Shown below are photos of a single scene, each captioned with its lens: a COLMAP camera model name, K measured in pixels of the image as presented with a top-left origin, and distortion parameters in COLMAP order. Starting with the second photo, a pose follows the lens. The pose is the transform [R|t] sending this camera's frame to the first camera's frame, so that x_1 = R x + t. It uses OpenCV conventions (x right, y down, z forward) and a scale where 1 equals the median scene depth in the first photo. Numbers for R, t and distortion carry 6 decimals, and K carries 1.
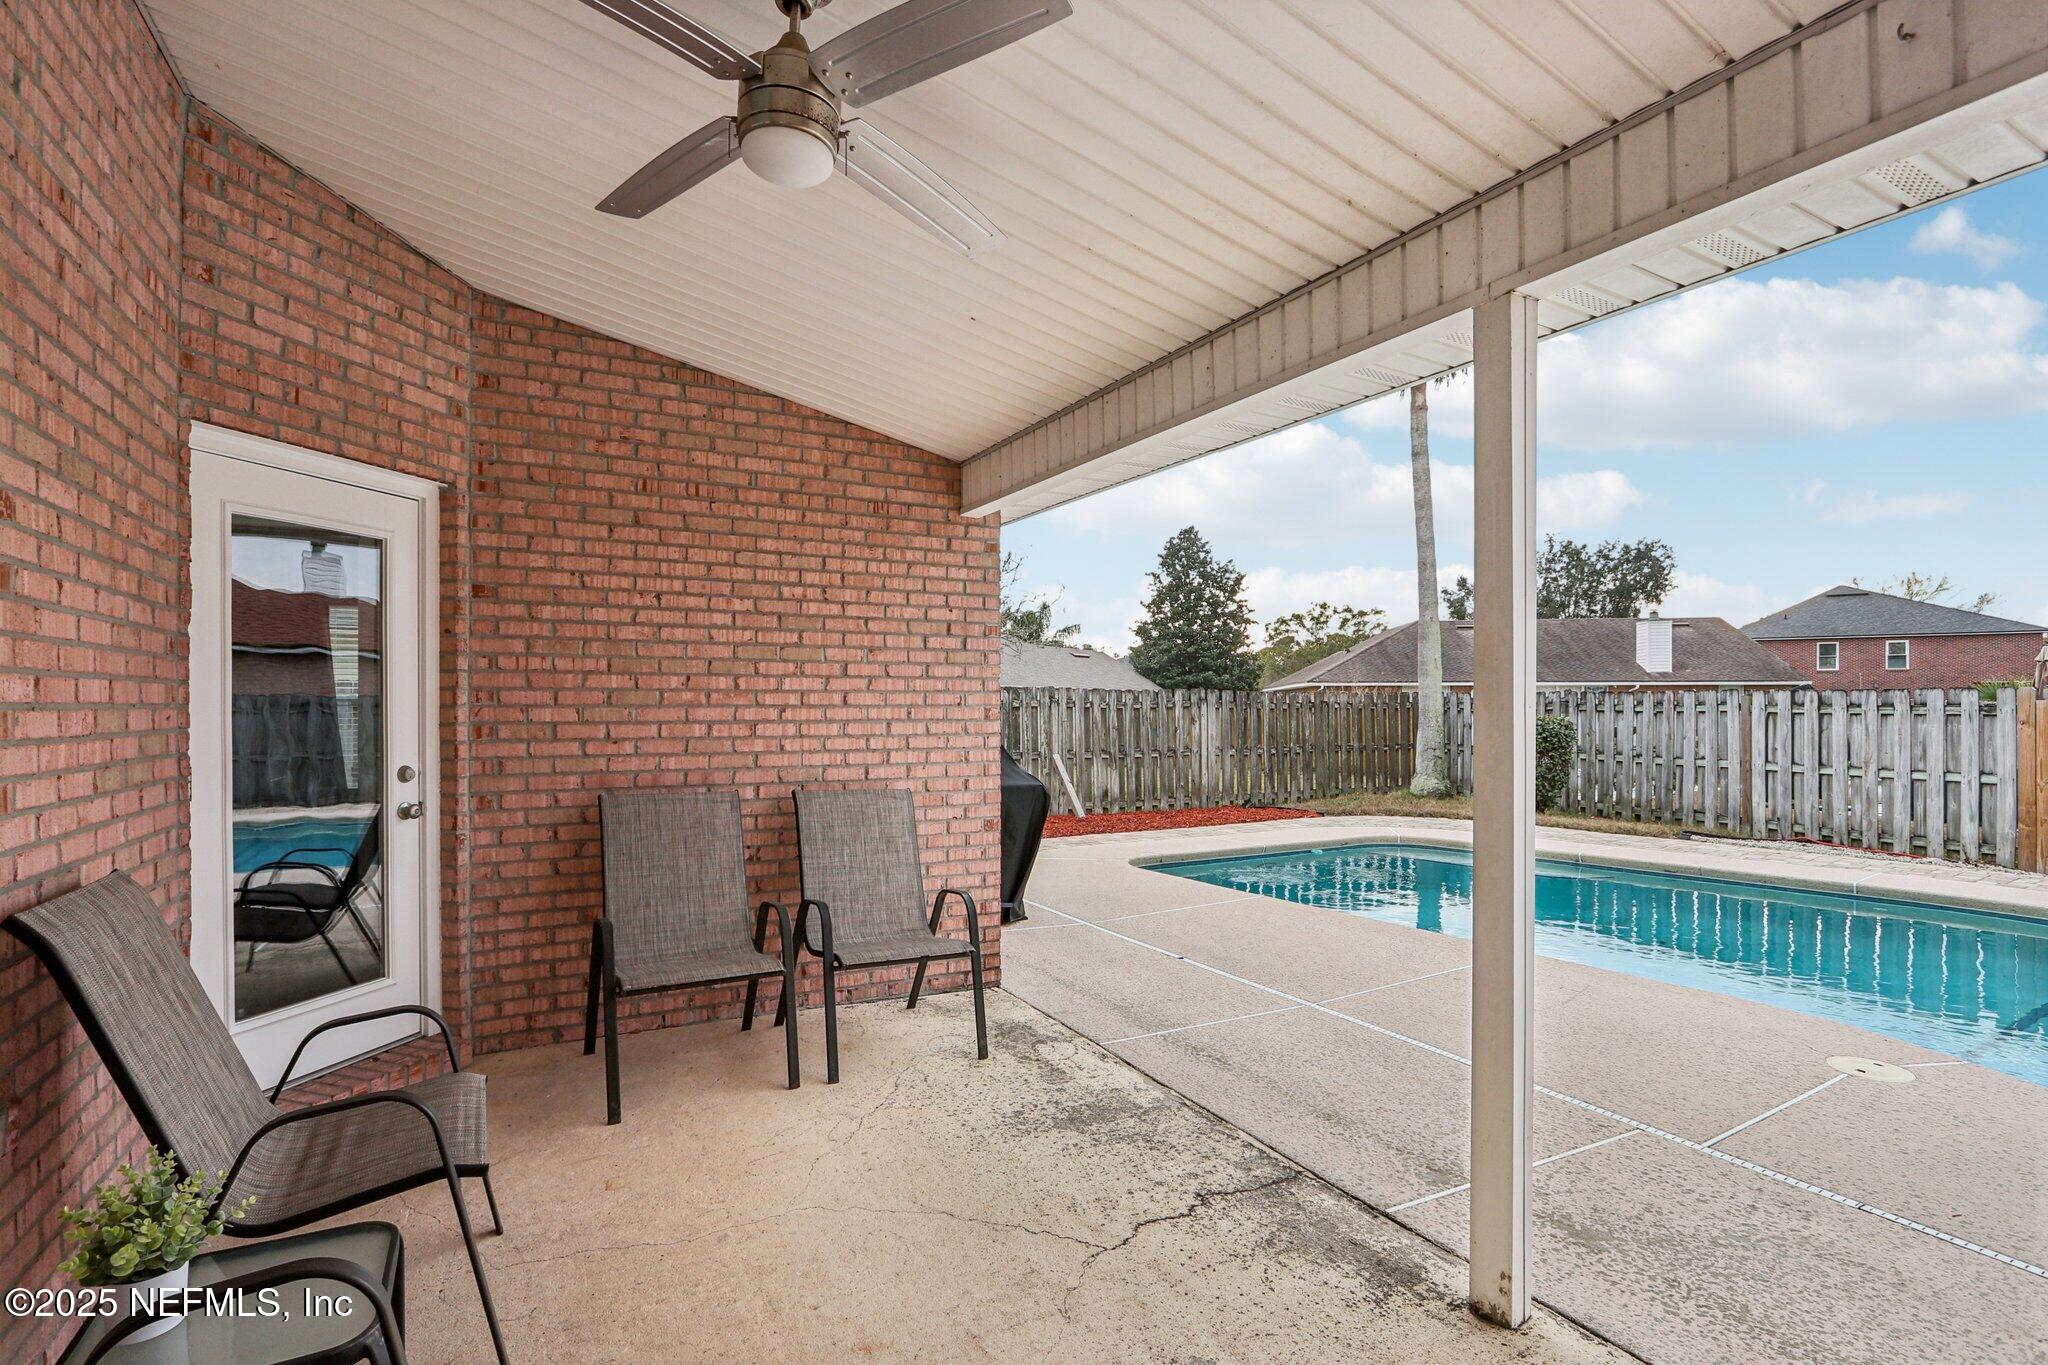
lens RADIAL K [[962.2, 0, 979.1], [0, 962.2, 711.3], [0, 0, 1]] dist [-0.010233, 0.000012]
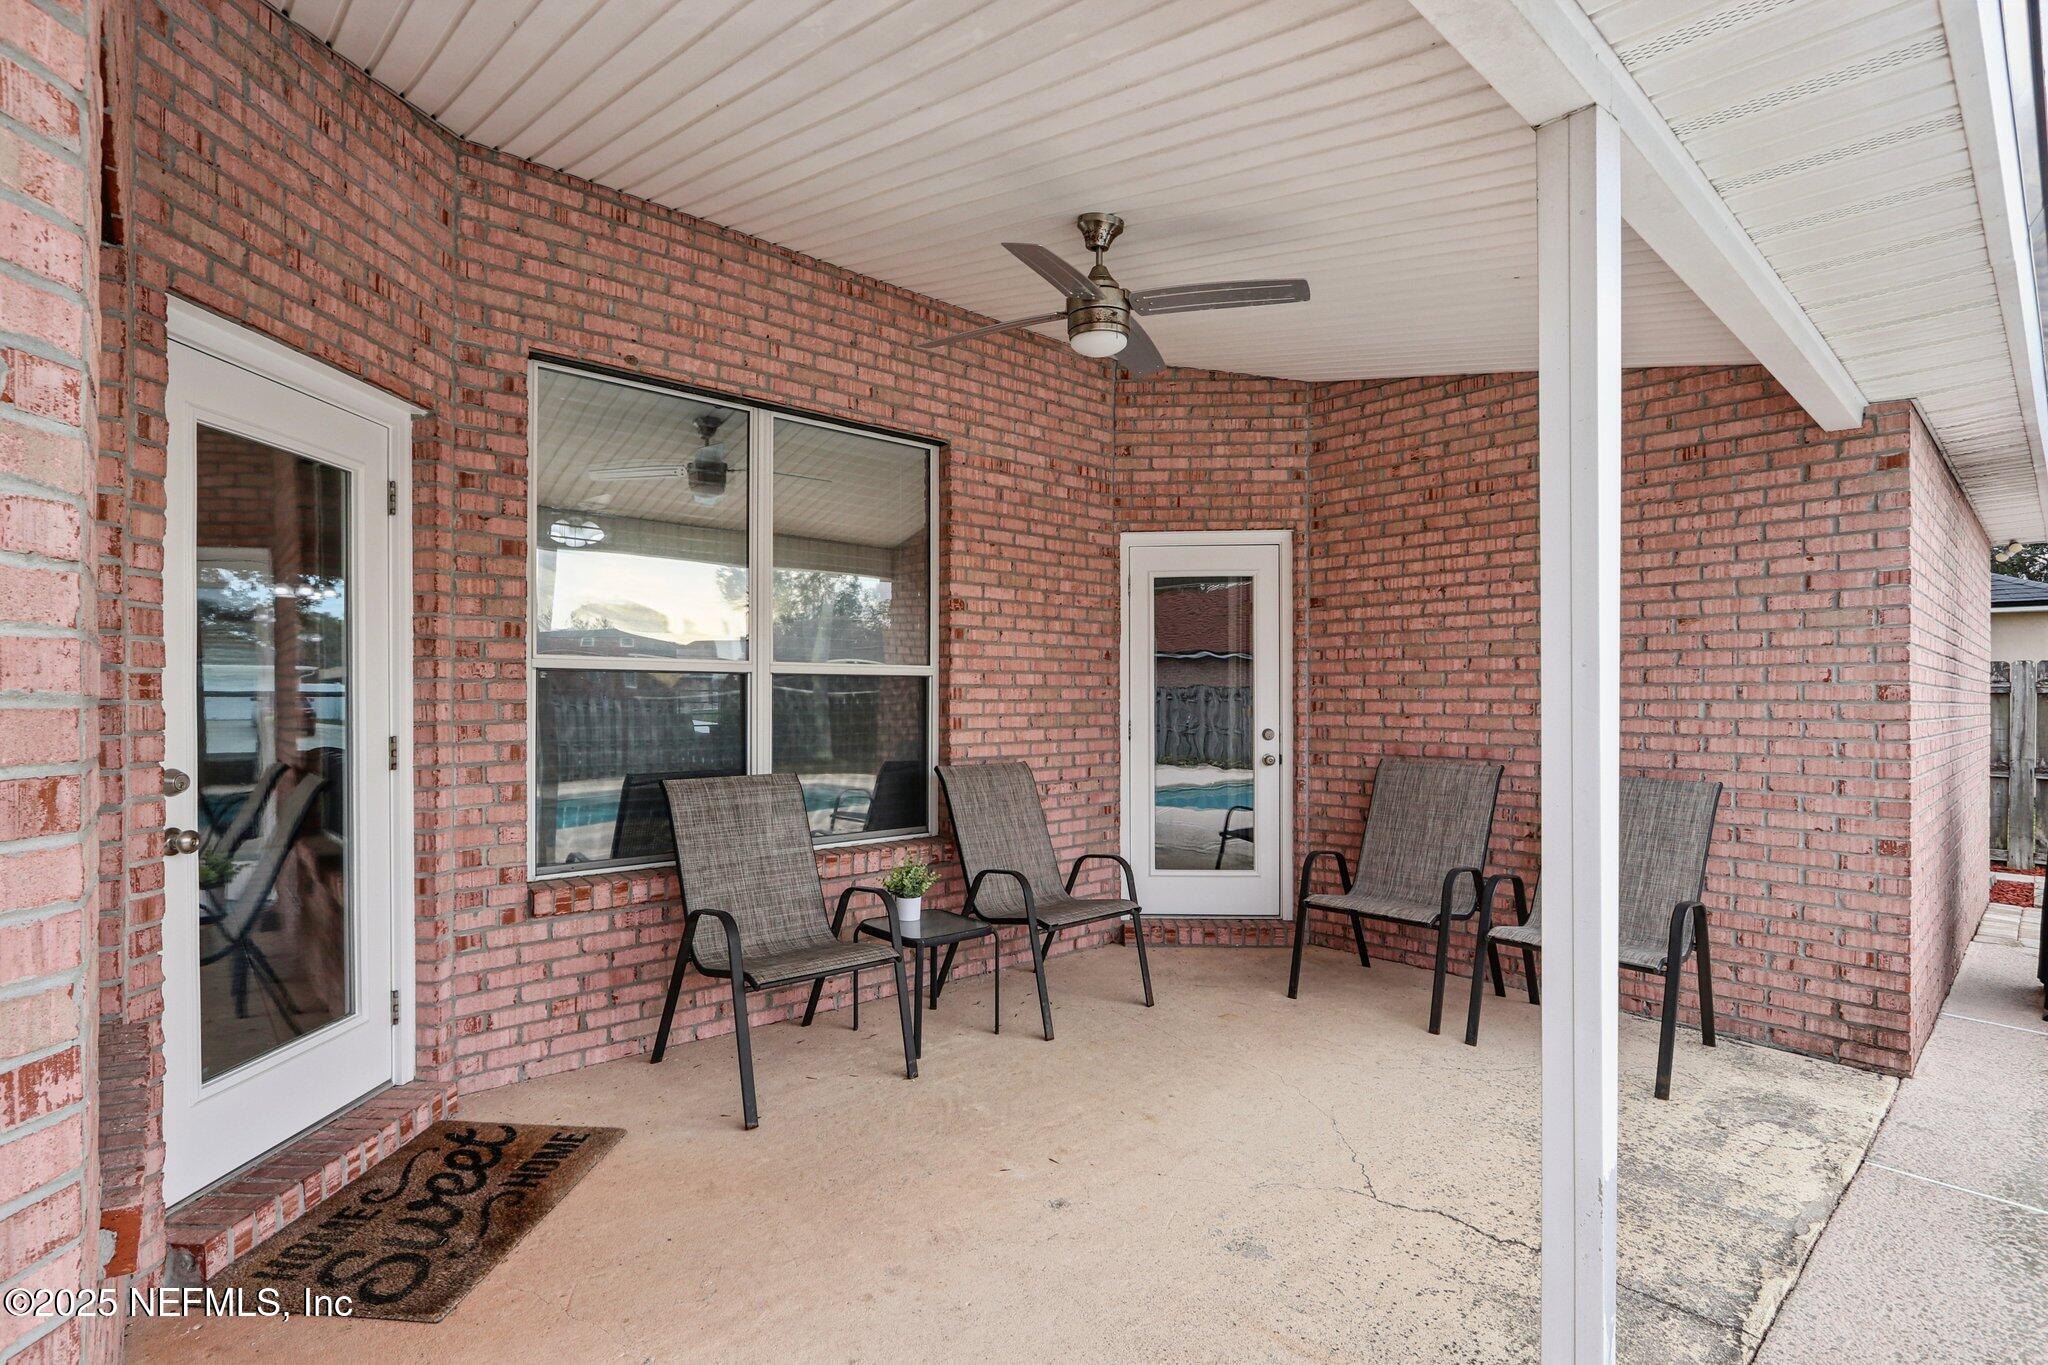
lens RADIAL K [[957.8, 0, 984.2], [0, 957.8, 698.2], [0, 0, 1]] dist [-0.013966, -0.000667]
pose [[0.241628, 0.000775, -0.970369, 0.617937], [-0.004882, 0.999988, -0.000417, 0.011533], [0.970357, 0.004838, 0.241629, 0.200562]]
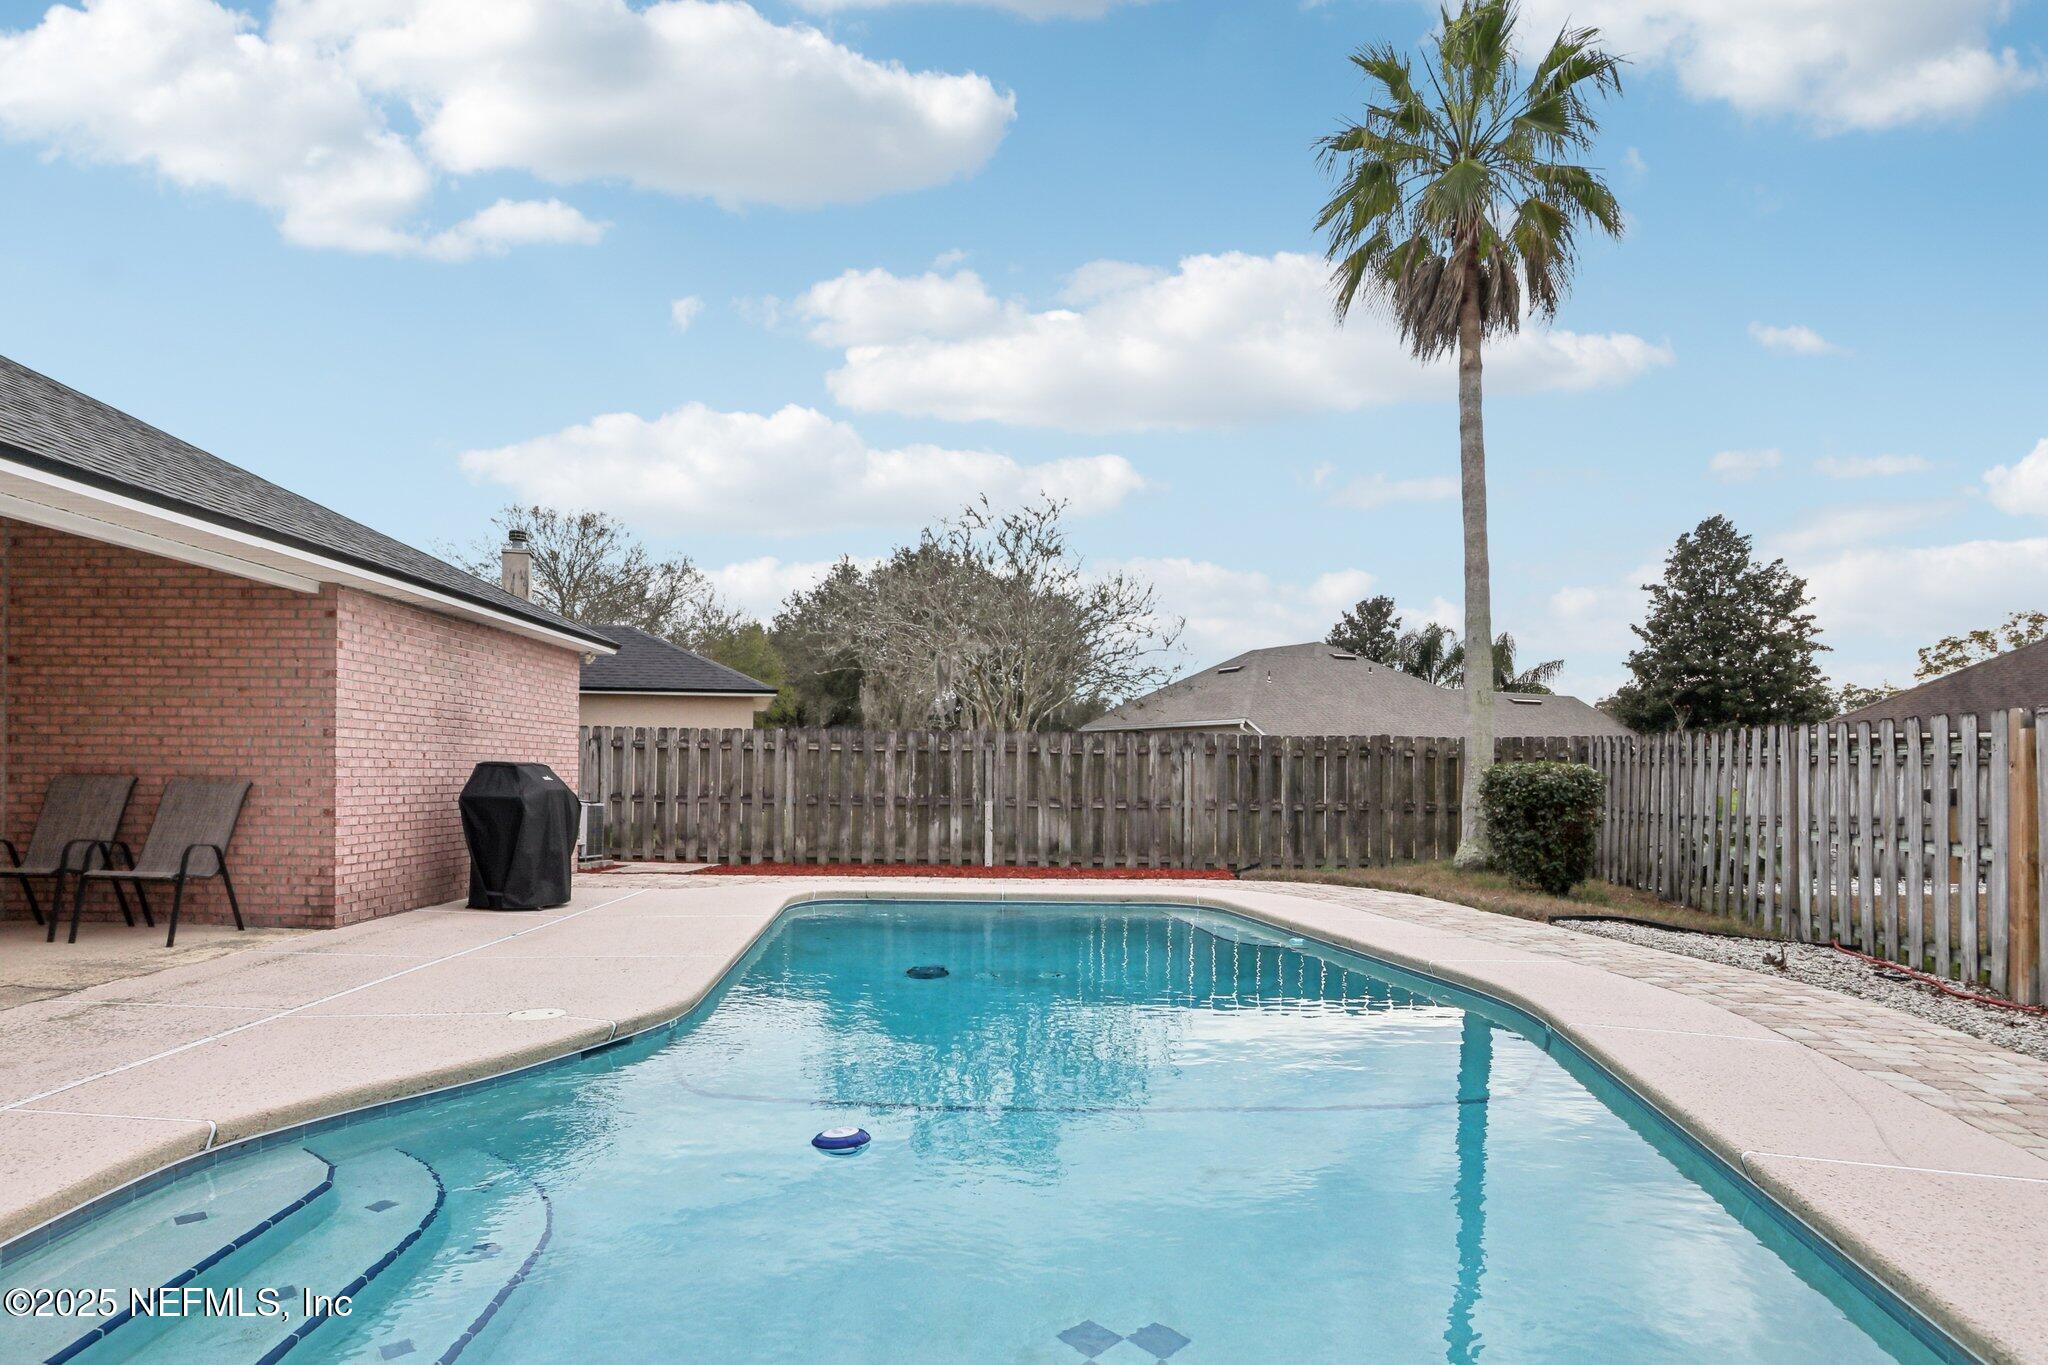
lens RADIAL K [[1139.2, 0, 947.8], [0, 1139.2, 771.0], [0, 0, 1]] dist [-0.000440, 0.000410]
pose [[0.878061, 0.010119, -0.478441, 1.844147], [-0.012760, 0.999916, -0.002270, 0.058165], [0.478378, 0.008098, 0.878117, -0.023552]]
